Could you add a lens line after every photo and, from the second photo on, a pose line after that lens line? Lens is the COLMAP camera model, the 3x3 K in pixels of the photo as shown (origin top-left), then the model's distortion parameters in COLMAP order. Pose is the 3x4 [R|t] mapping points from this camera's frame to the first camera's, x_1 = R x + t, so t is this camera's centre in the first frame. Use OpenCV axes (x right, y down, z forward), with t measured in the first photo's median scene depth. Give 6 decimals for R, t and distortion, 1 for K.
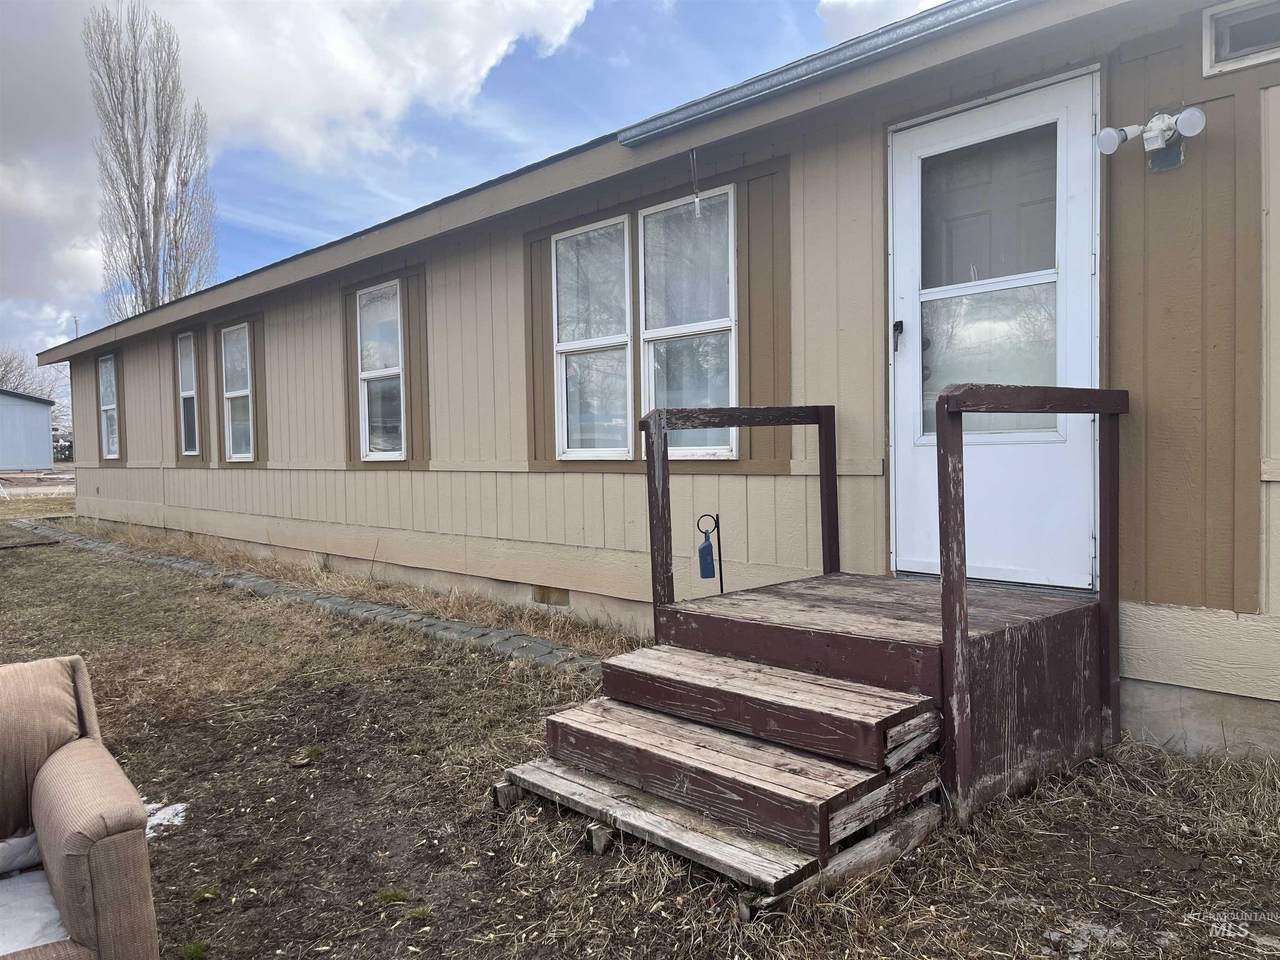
lens RADIAL K [[926.9, 0, 640.0], [0, 926.9, 480.0], [0, 0, 1]] dist [-0.004323, -0.004750]
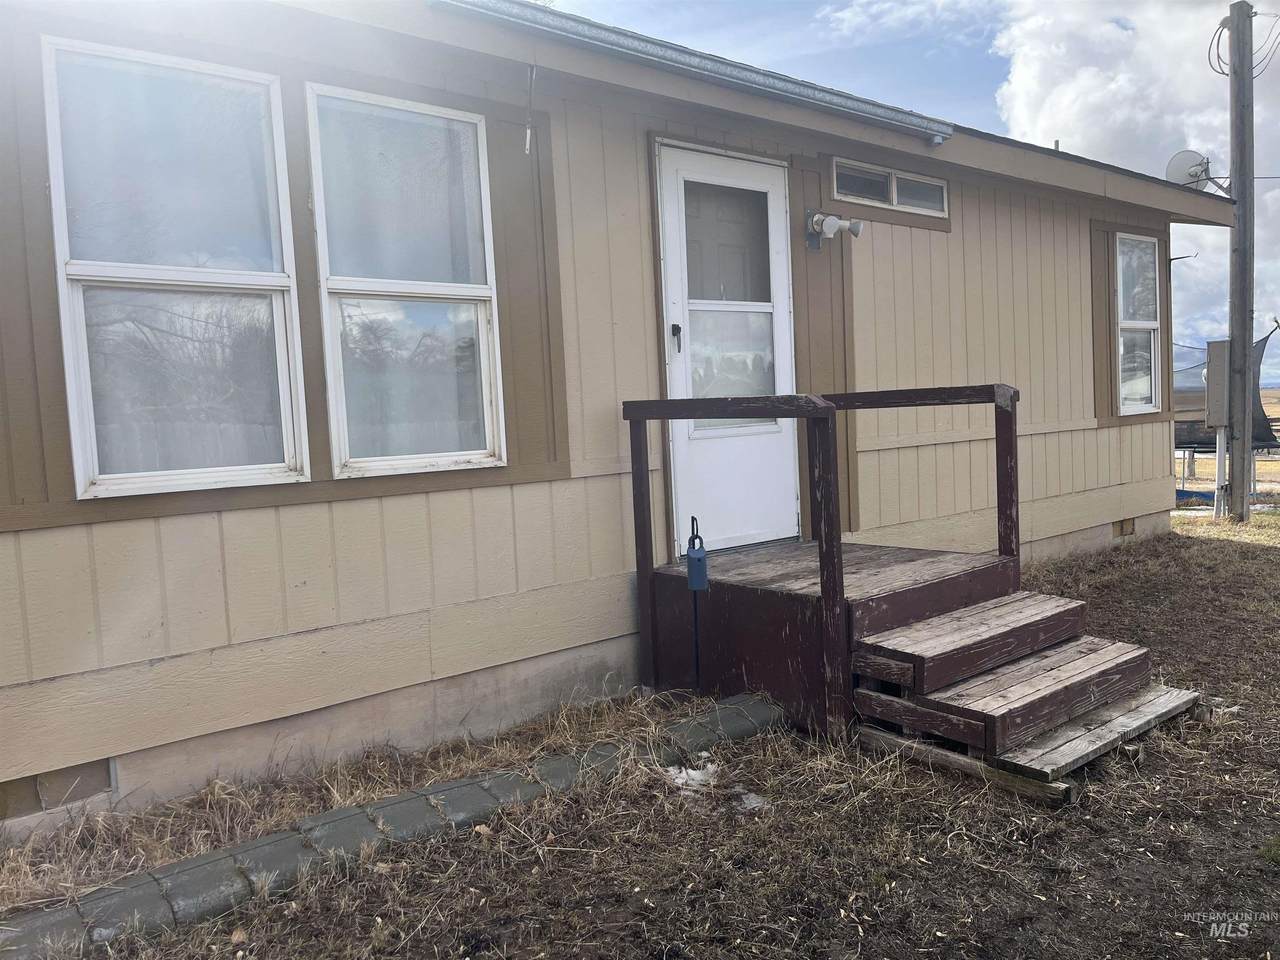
lens RADIAL K [[969.3, 0, 641.0], [0, 969.3, 467.0], [0, 0, 1]] dist [0.025322, -0.000794]
pose [[0.057438, -0.031803, 0.997842, -1.113072], [0.082873, 0.996195, 0.026980, -0.052645], [-0.994903, 0.081145, 0.059855, 1.293360]]
